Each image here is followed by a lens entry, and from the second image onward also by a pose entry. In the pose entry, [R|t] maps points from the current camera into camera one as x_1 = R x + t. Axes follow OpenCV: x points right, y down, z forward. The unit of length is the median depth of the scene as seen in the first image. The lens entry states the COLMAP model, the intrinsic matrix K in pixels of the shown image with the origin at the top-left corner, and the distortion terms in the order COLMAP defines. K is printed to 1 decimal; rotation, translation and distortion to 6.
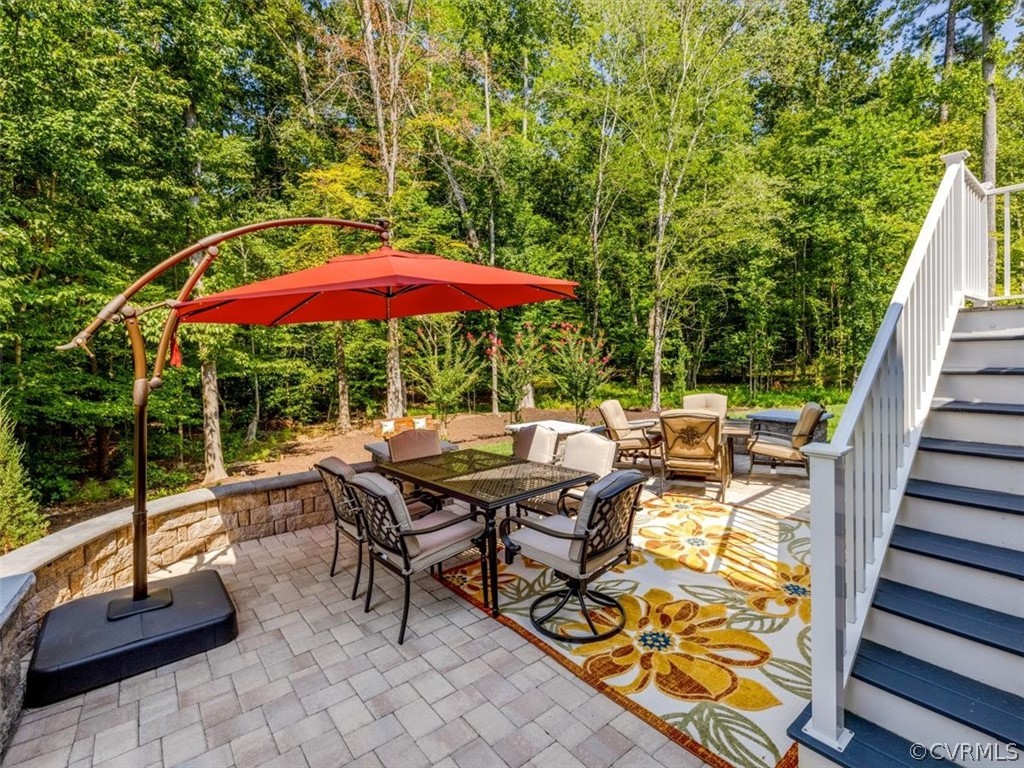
lens RADIAL K [[491.7, 0, 508.9], [0, 491.7, 361.3], [0, 0, 1]] dist [0.000723, -0.000444]
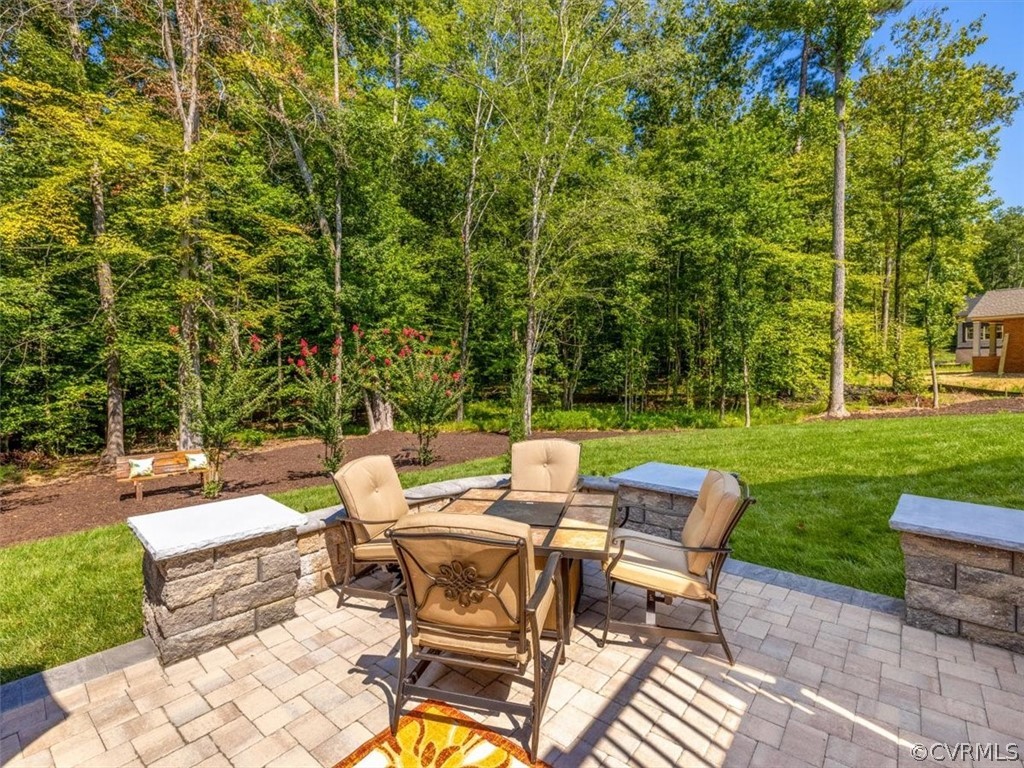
lens RADIAL K [[491.7, 0, 508.9], [0, 491.7, 361.3], [0, 0, 1]] dist [0.000723, -0.000444]
pose [[0.975913, 0.026657, 0.216524, 0.067600], [-0.020274, 0.999293, -0.031649, -0.002895], [-0.217215, 0.026496, 0.975764, 0.128751]]
